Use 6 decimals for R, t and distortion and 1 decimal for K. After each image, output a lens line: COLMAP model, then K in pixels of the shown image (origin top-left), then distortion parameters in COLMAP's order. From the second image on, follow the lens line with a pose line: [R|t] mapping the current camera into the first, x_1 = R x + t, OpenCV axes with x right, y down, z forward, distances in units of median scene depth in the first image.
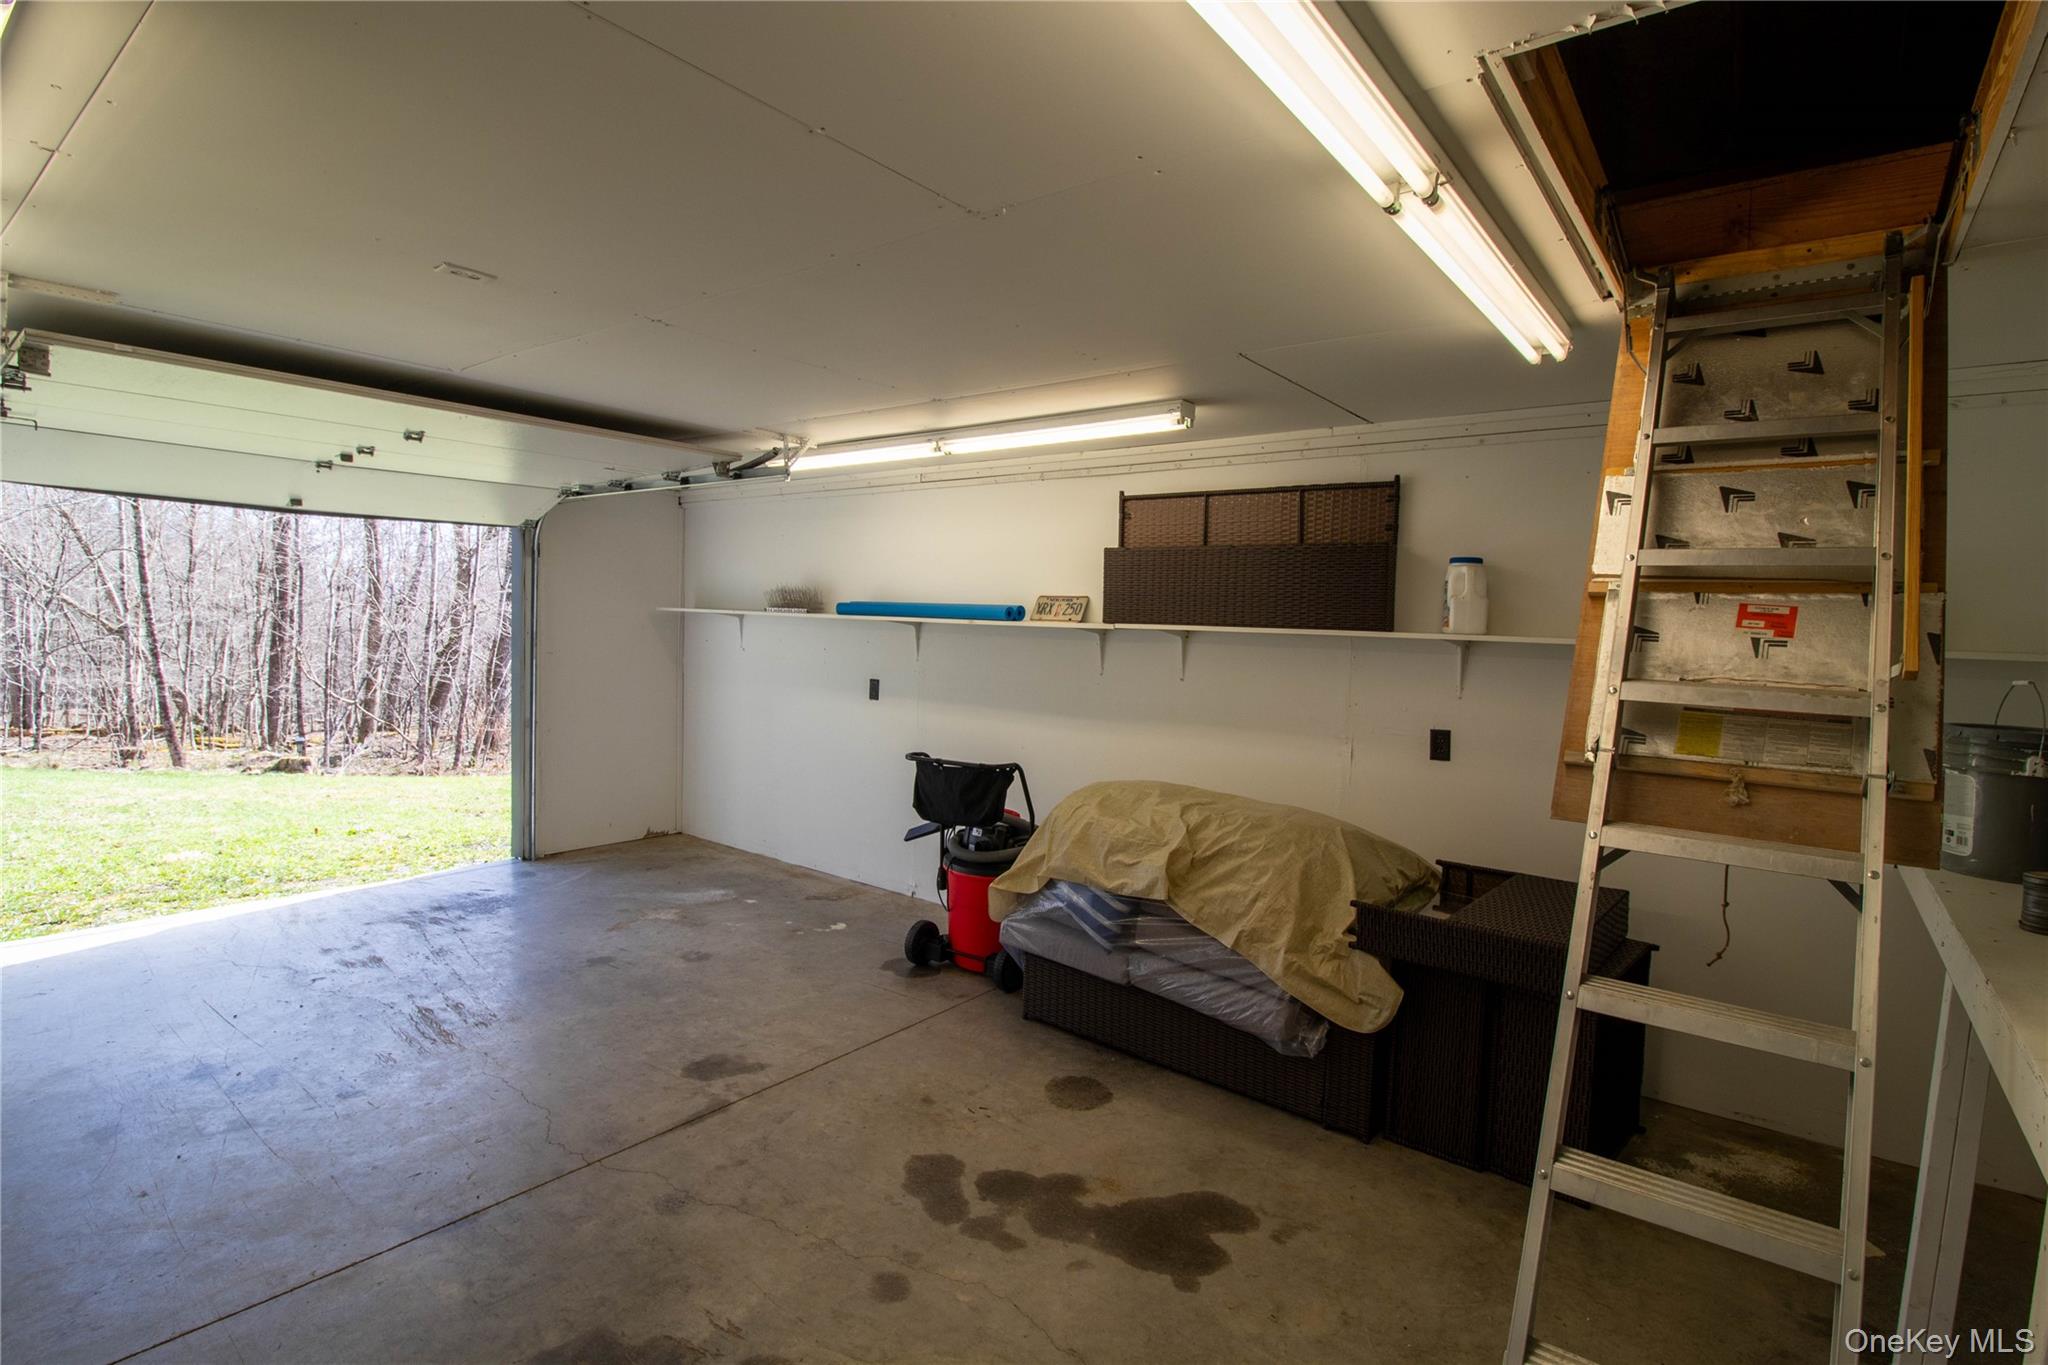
lens RADIAL K [[978.1, 0, 1022.8], [0, 978.1, 674.9], [0, 0, 1]] dist [-0.015295, -0.001647]
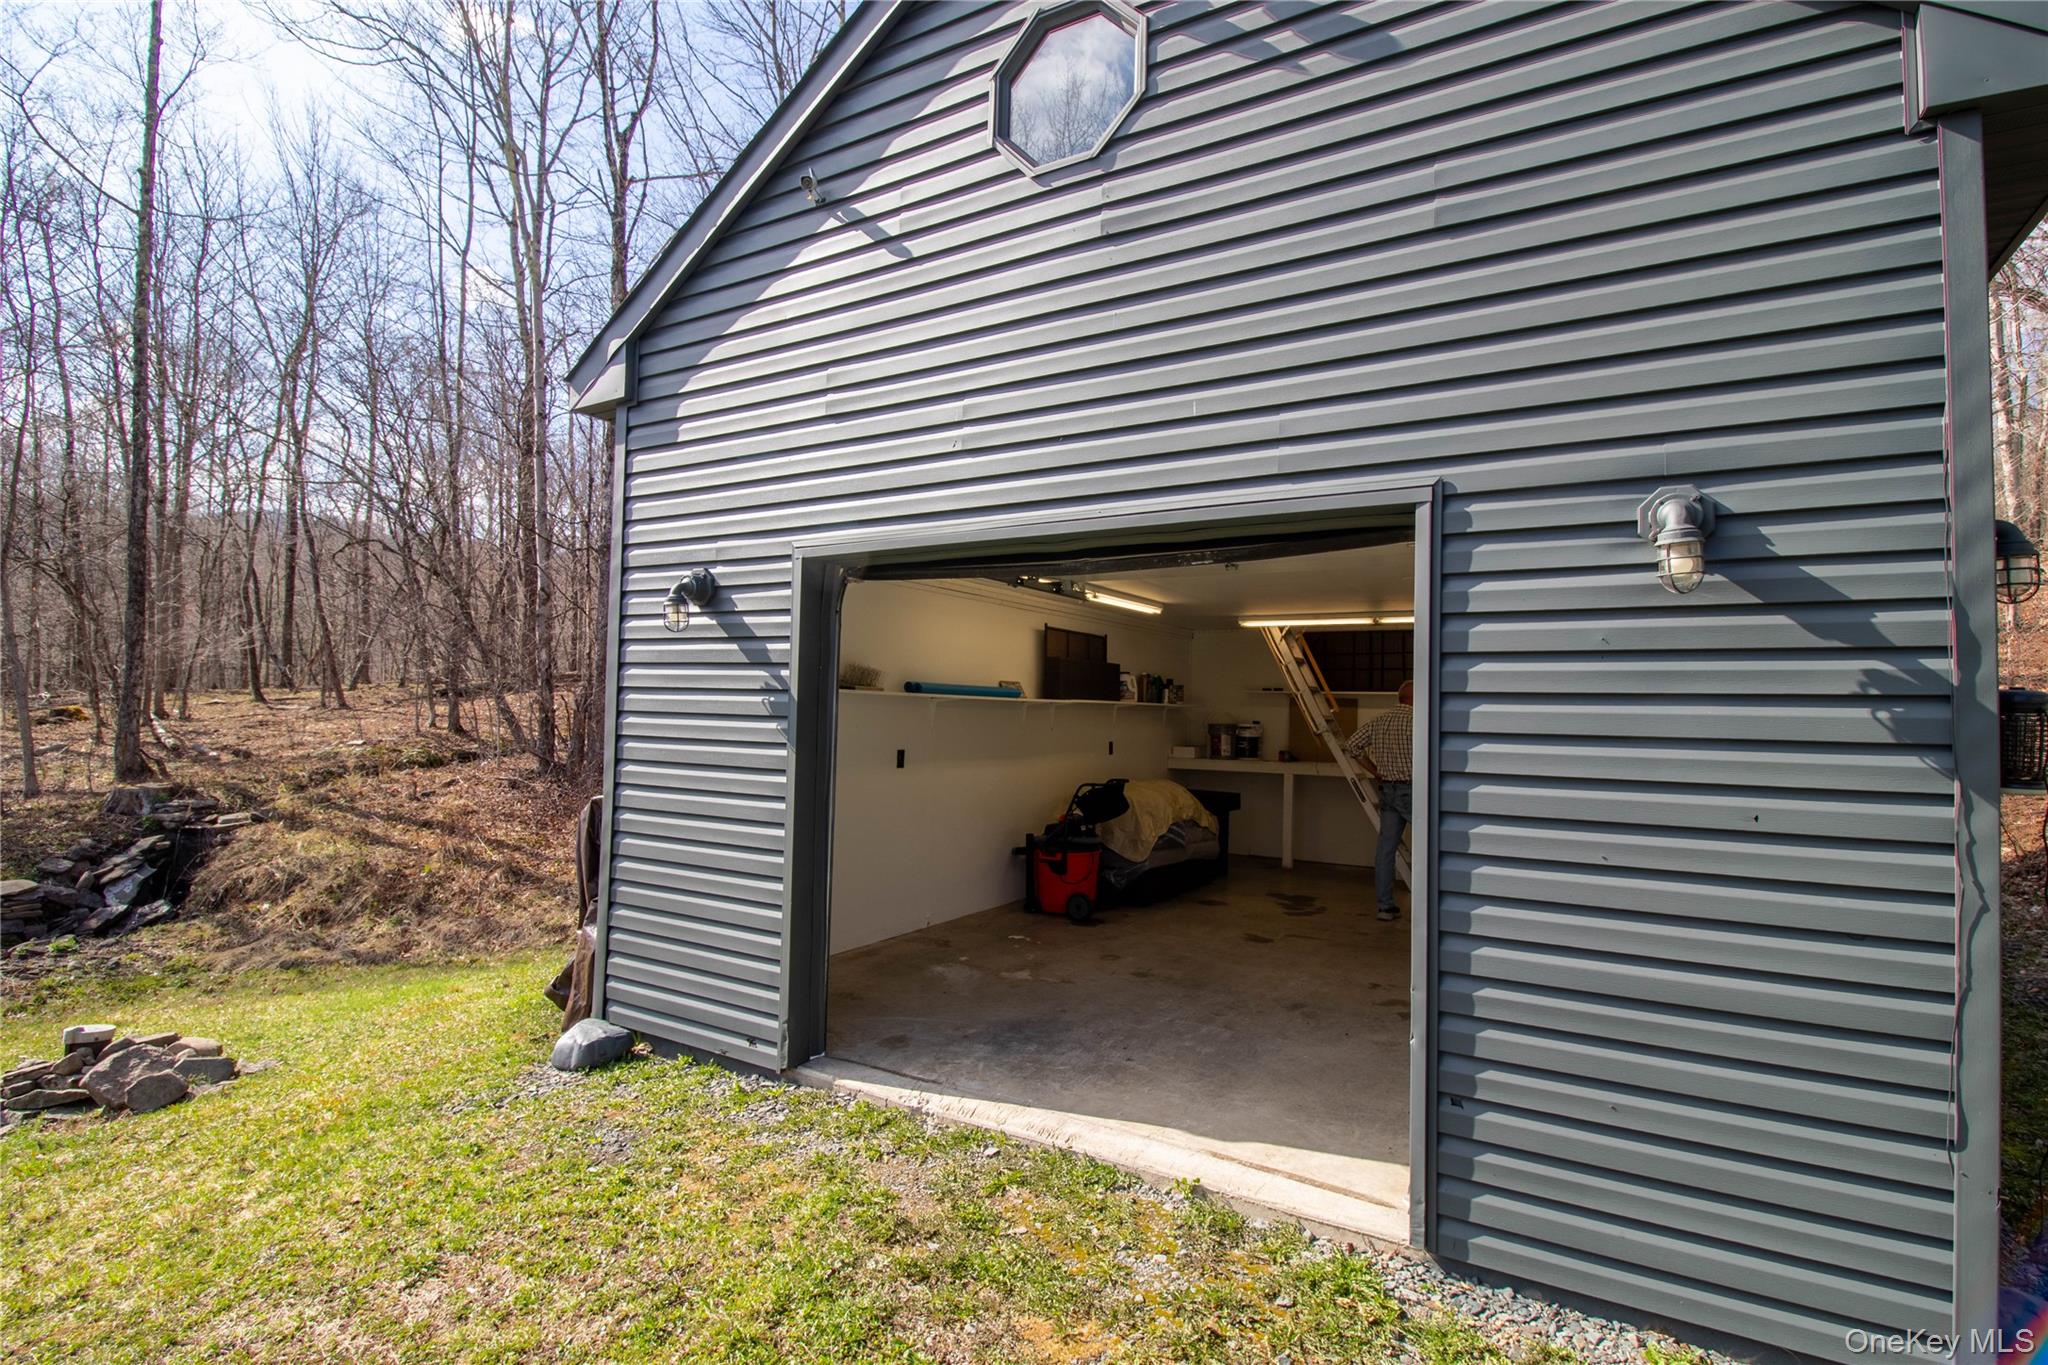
lens RADIAL K [[978.1, 0, 1022.8], [0, 978.1, 674.9], [0, 0, 1]] dist [-0.015295, -0.001647]
pose [[-0.133791, 0.013363, 0.990919, -1.510518], [0.034198, 0.999376, -0.008860, -0.078643], [-0.990419, 0.032702, -0.134165, 1.185883]]
